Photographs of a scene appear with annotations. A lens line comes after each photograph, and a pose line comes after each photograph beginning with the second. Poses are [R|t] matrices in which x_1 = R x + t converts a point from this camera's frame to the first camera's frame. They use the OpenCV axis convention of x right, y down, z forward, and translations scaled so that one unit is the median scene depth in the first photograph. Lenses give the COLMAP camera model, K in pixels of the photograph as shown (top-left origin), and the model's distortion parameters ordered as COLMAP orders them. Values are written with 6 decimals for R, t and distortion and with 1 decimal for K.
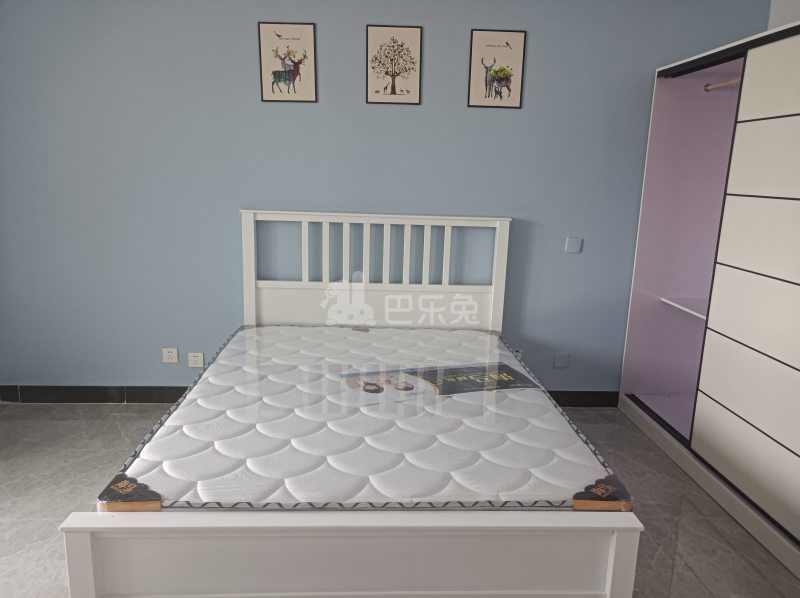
lens RADIAL K [[600.4, 0, 400.2], [0, 600.4, 304.8], [0, 0, 1]] dist [0.028444, -0.004422]
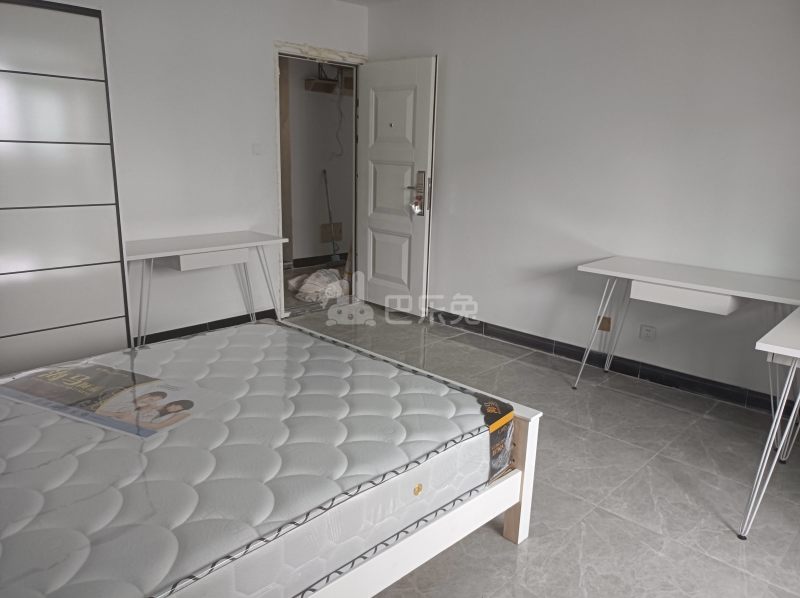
lens RADIAL K [[600.4, 0, 400.2], [0, 600.4, 304.8], [0, 0, 1]] dist [0.028444, -0.004422]
pose [[-0.686155, -0.227818, 0.690862, -0.576318], [0.112091, 0.905244, 0.409840, -0.207102], [-0.718768, 0.358653, -0.595601, 0.917660]]
